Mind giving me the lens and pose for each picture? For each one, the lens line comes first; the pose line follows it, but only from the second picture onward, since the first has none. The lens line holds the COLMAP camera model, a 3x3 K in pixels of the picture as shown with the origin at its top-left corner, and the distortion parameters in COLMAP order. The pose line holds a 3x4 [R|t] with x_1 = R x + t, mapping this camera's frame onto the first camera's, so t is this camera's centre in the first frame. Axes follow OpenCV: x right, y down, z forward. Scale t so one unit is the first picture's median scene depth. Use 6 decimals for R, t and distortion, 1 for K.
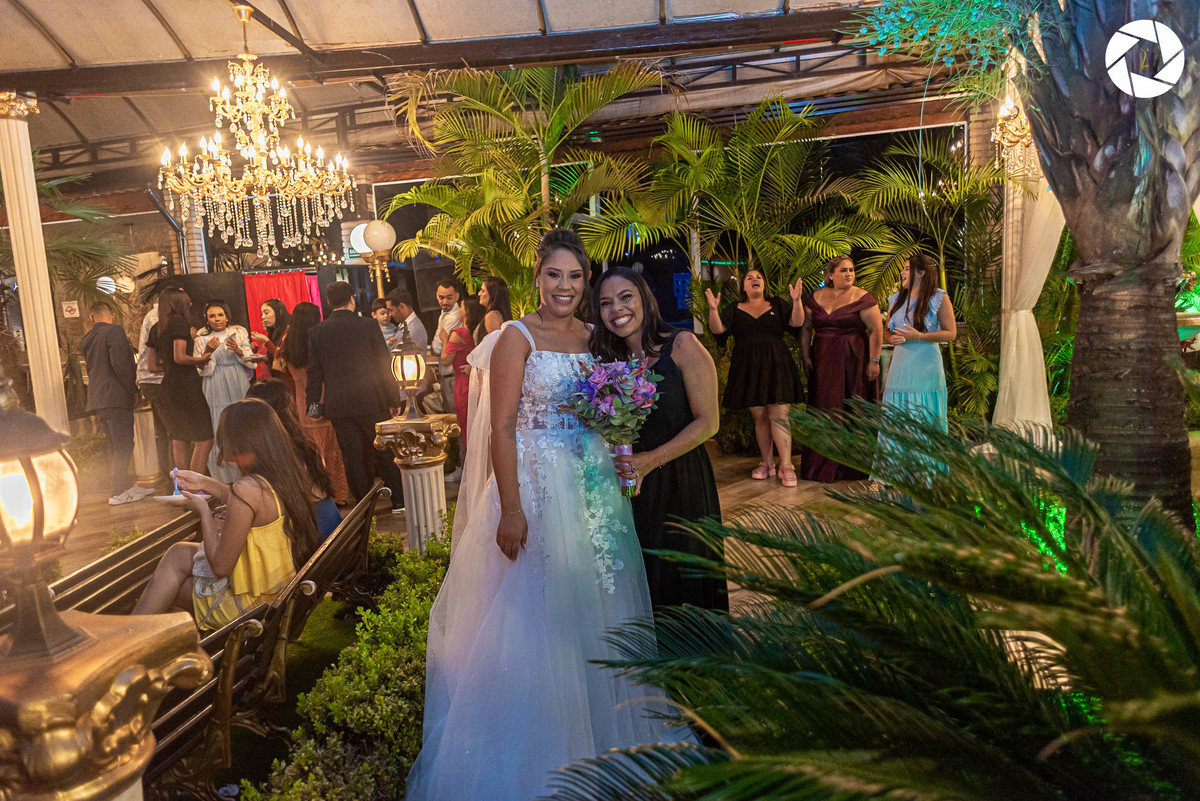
lens RADIAL K [[796.4, 0, 600.0], [0, 796.4, 400.5], [0, 0, 1]] dist [0.032962, -0.024596]
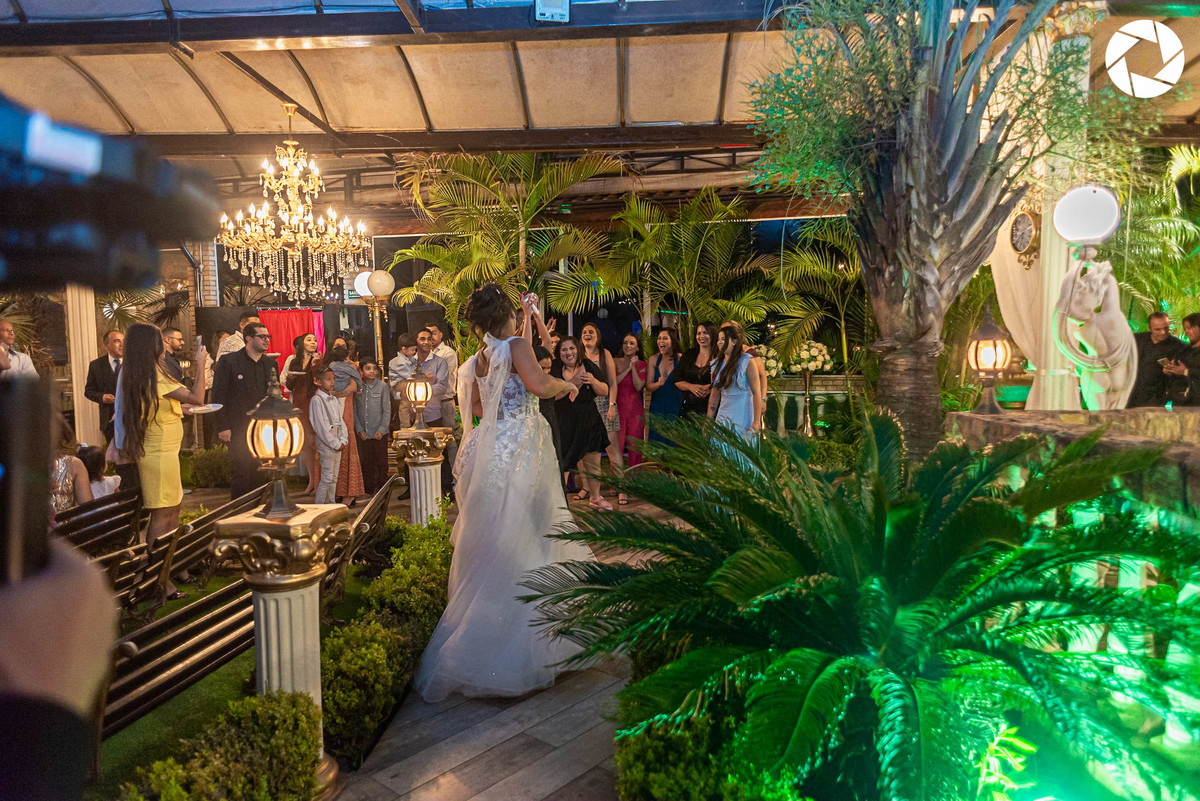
lens RADIAL K [[796.4, 0, 600.0], [0, 796.4, 400.5], [0, 0, 1]] dist [0.032962, -0.024596]
pose [[0.998330, 0.038980, 0.042647, 0.005922], [-0.036813, 0.998047, -0.050467, 0.017427], [-0.044531, 0.048813, 0.997815, -0.207425]]
